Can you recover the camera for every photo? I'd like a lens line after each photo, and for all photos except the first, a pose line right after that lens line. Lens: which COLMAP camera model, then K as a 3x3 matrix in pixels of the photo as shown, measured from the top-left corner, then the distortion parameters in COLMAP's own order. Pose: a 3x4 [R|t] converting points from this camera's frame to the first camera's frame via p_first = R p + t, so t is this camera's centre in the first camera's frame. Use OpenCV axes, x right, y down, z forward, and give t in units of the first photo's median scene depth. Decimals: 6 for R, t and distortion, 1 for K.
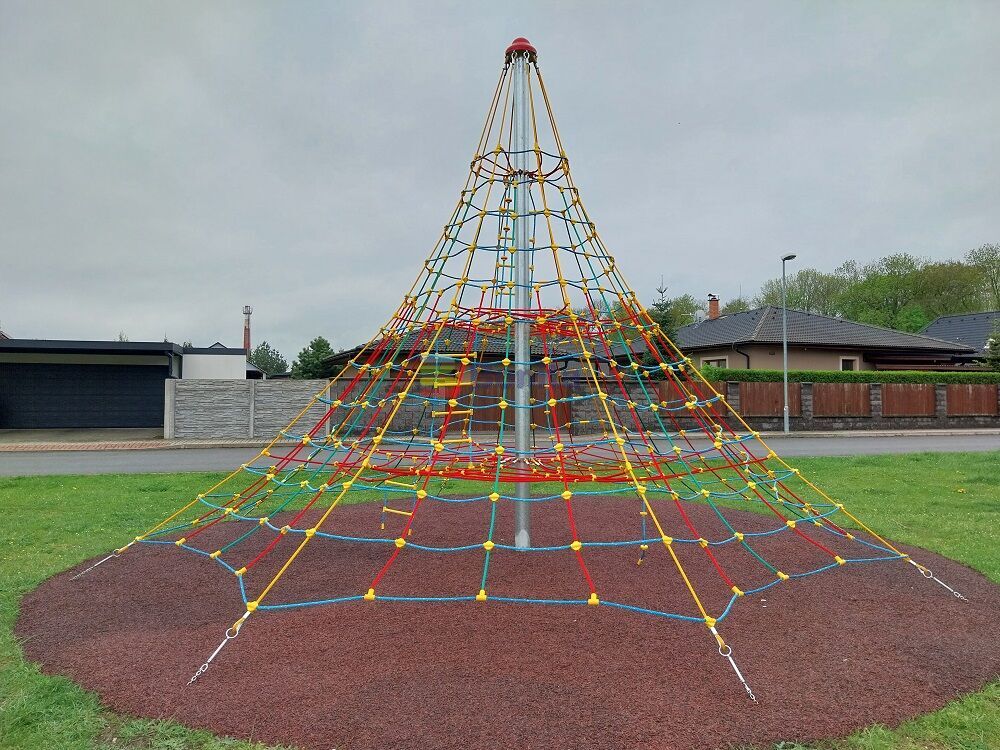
lens RADIAL K [[751.7, 0, 500.2], [0, 751.7, 380.4], [0, 0, 1]] dist [0.011322, -0.036979]
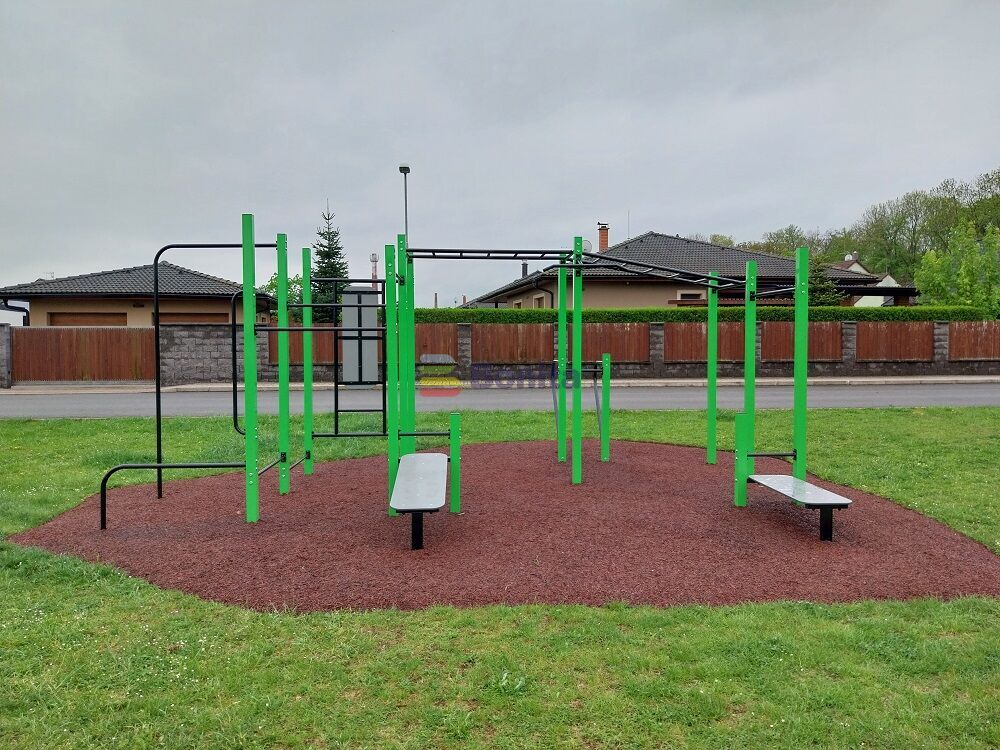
lens RADIAL K [[751.7, 0, 499.8], [0, 751.7, 375.1], [0, 0, 1]] dist [0.011322, -0.036979]
pose [[0.980310, 0.001287, -0.197462, 0.463656], [0.012346, 0.997623, 0.067795, 0.003374], [0.197080, -0.068898, 0.977963, 0.140240]]
